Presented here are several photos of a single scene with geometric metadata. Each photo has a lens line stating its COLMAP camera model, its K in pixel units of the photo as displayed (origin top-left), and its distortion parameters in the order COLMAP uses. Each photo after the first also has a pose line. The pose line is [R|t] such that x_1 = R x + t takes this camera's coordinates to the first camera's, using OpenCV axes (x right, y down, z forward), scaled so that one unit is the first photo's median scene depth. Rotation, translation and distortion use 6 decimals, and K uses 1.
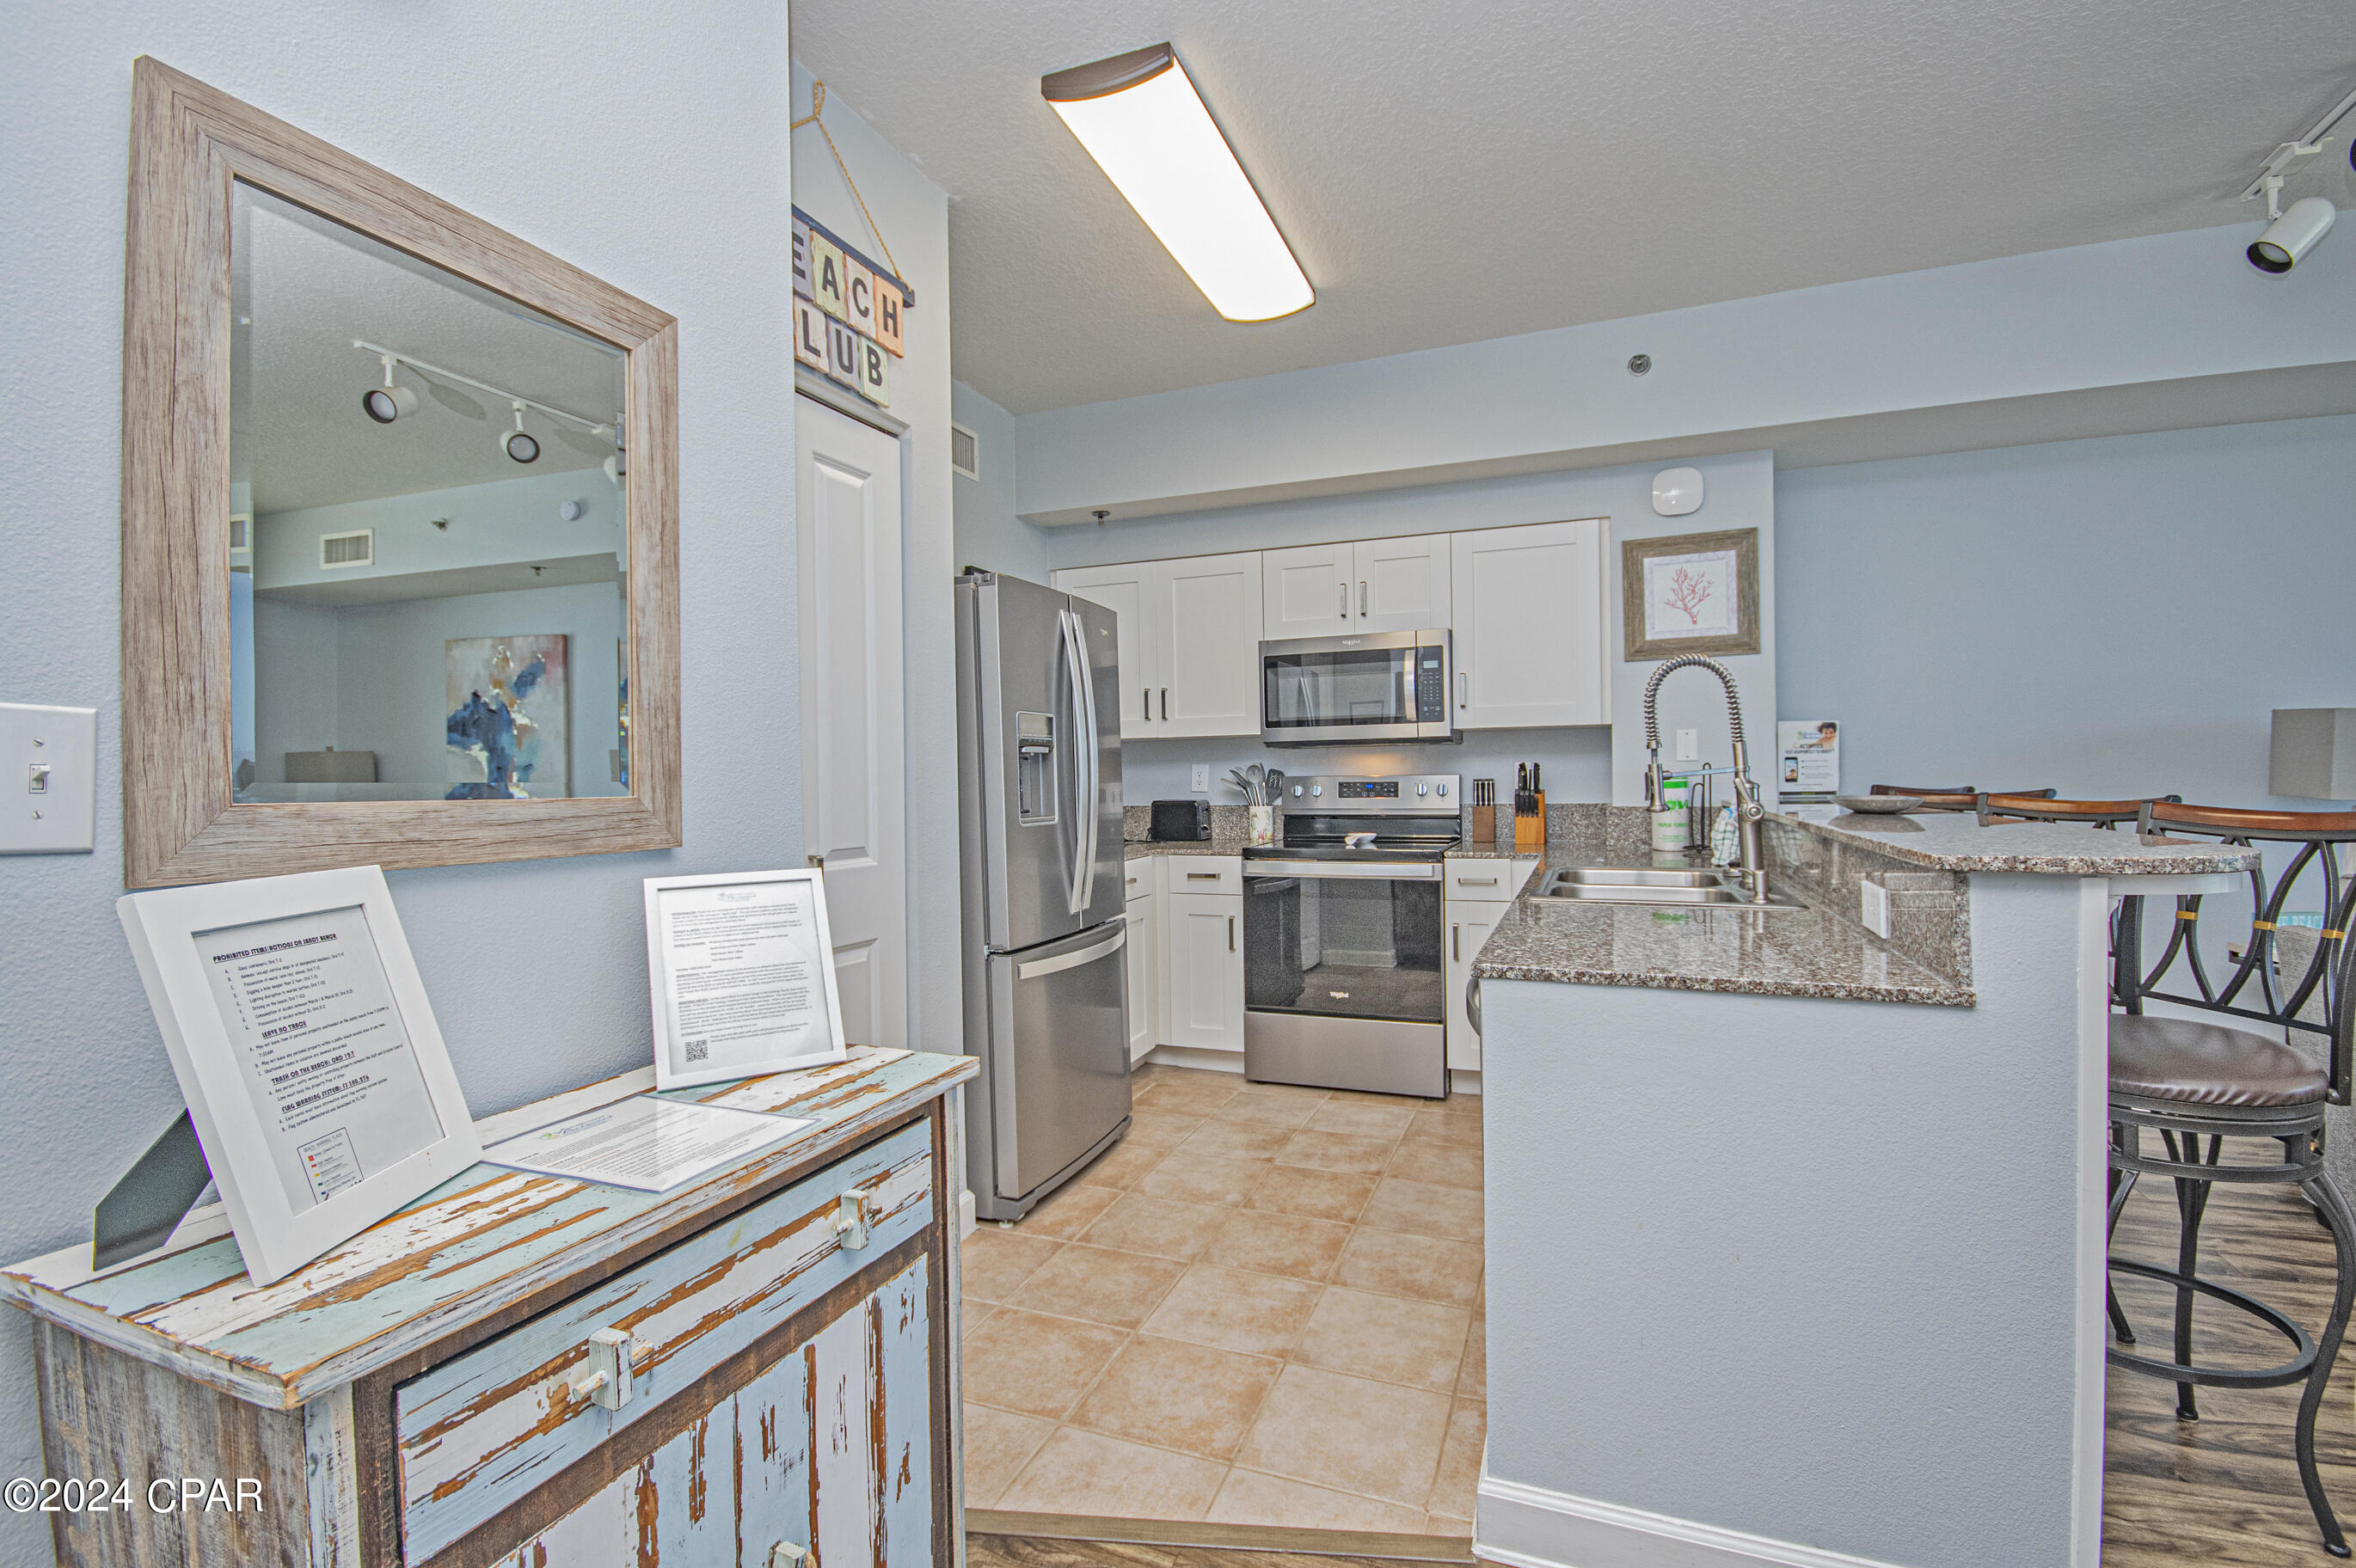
lens RADIAL K [[1038.4, 0, 1194.6], [0, 1038.4, 783.3], [0, 0, 1]] dist [0.024411, -0.020145]
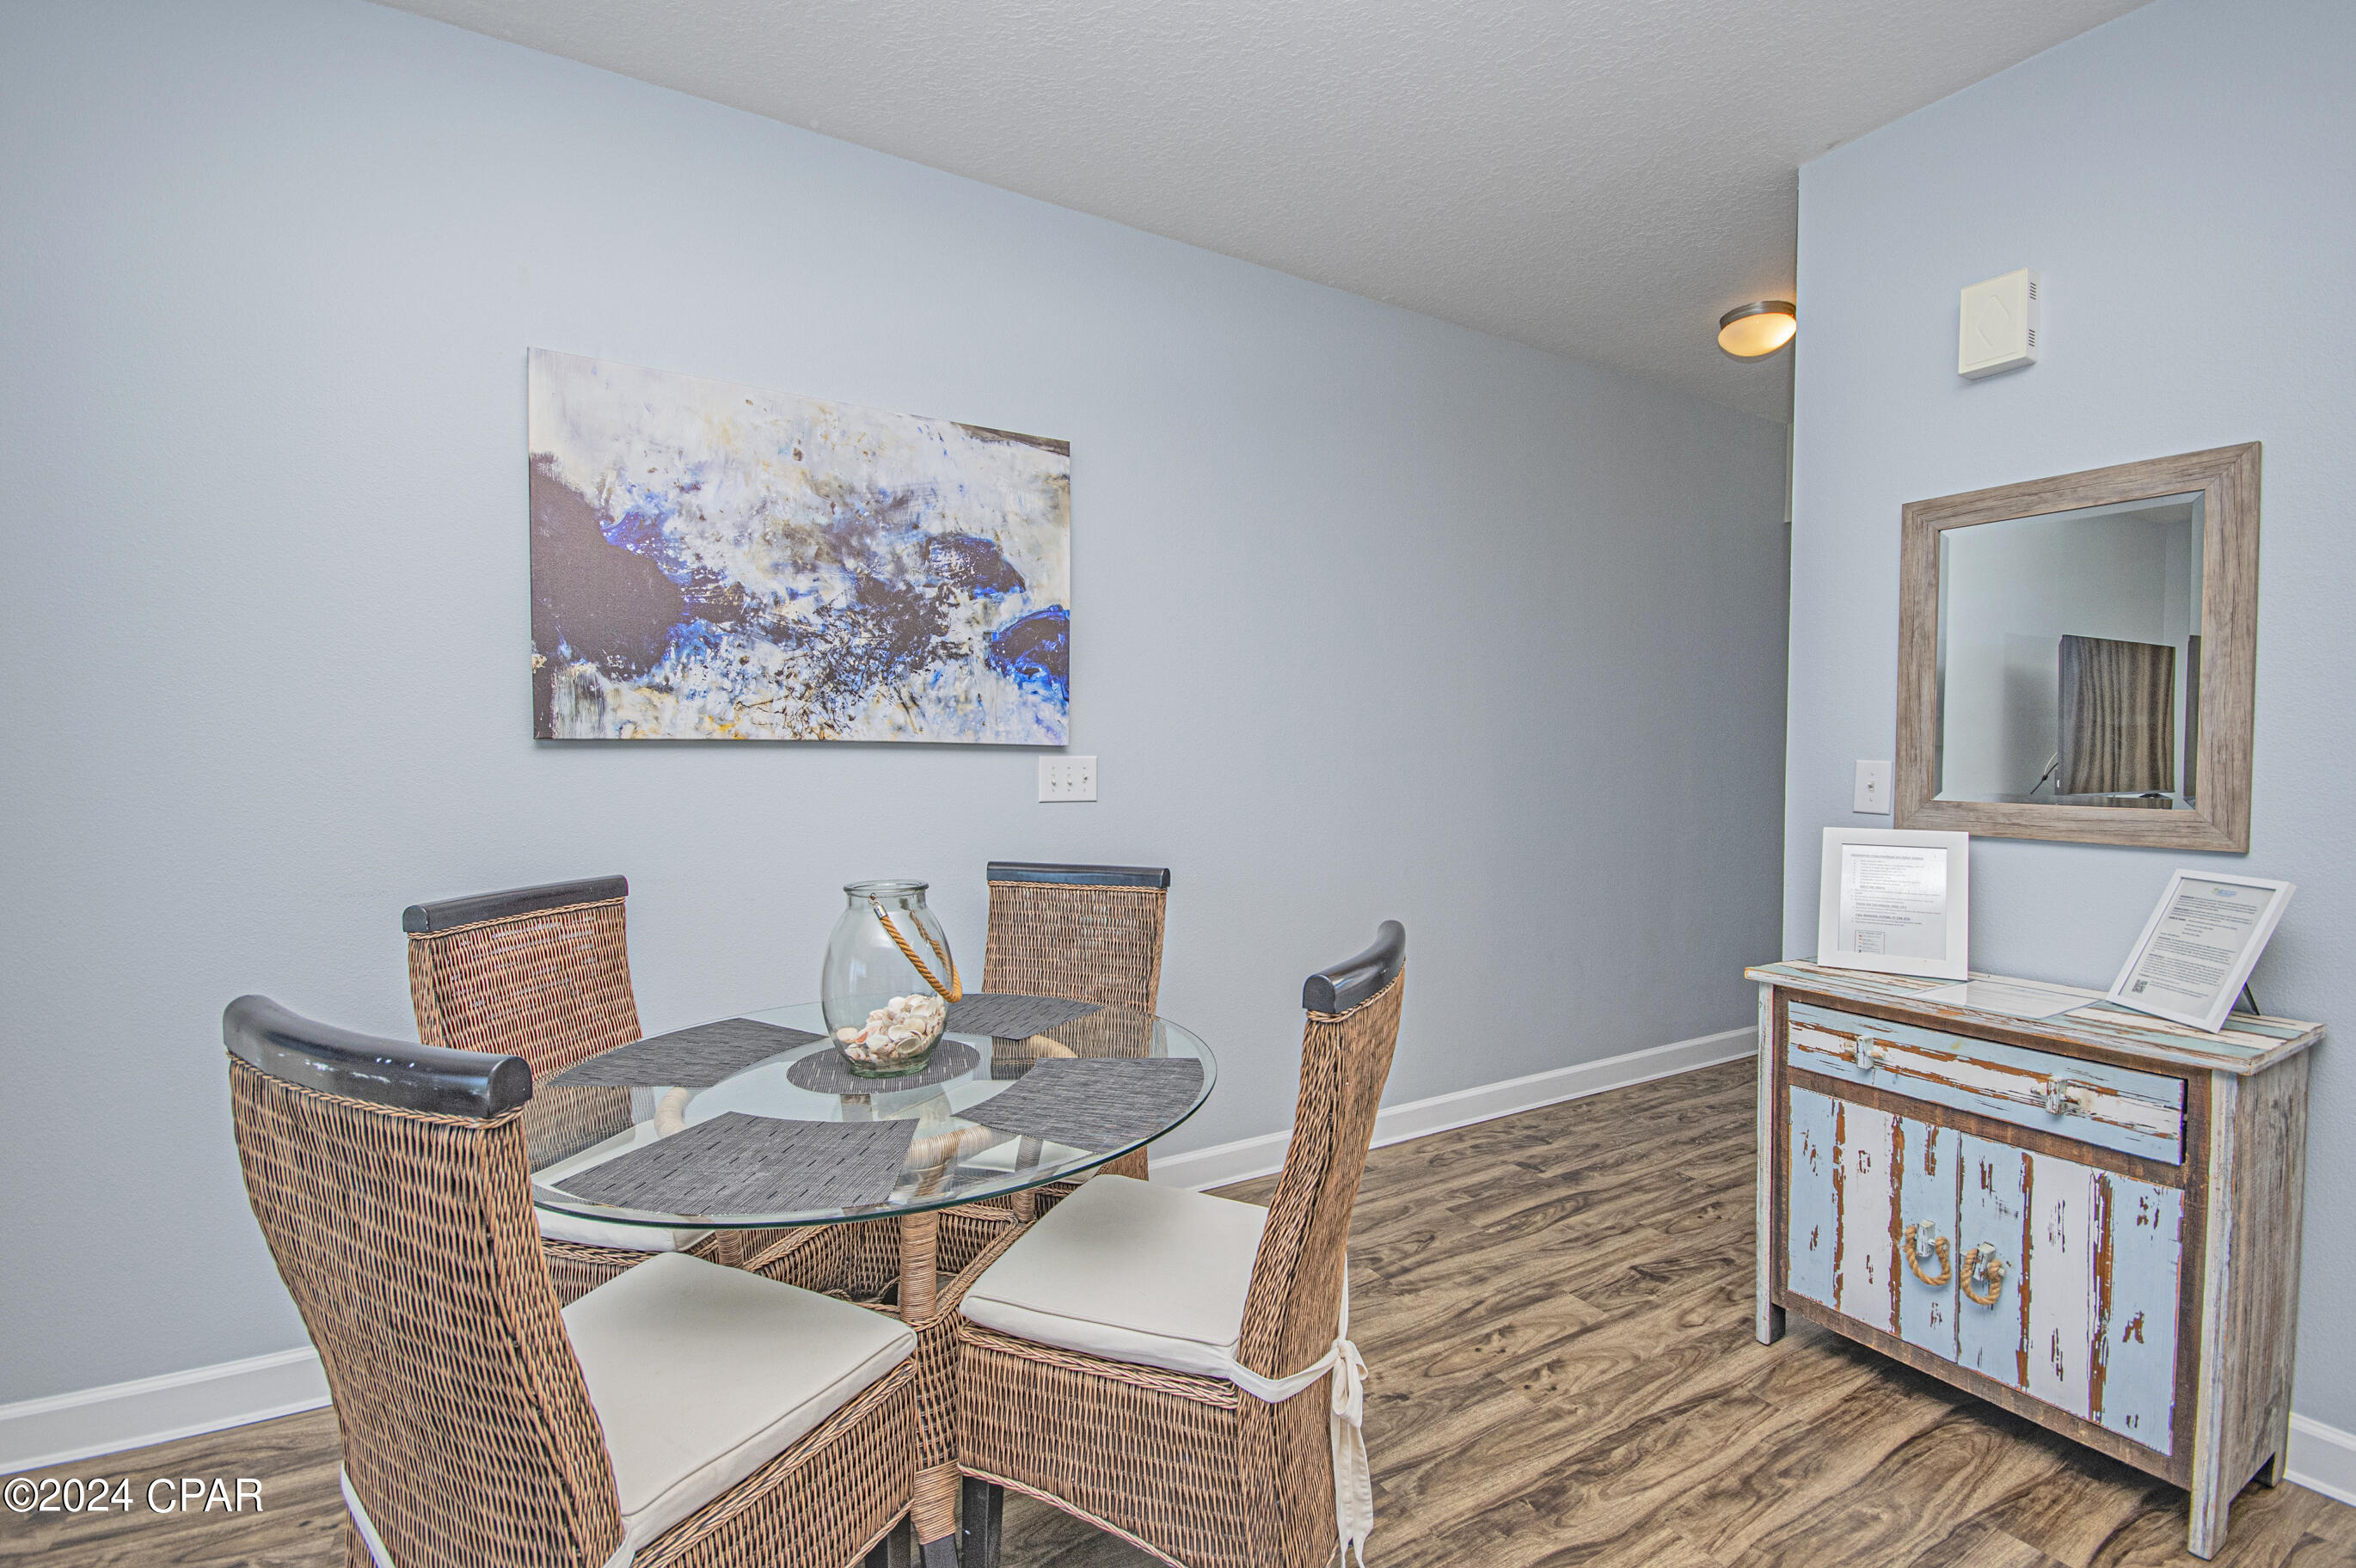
lens RADIAL K [[1058.3, 0, 1196.0], [0, 1058.3, 783.7], [0, 0, 1]] dist [0.027543, -0.022213]
pose [[-0.614589, 0.032130, -0.788193, 1.649425], [-0.002641, 0.999081, 0.042786, -0.094983], [0.788843, 0.028378, -0.613939, 0.960392]]
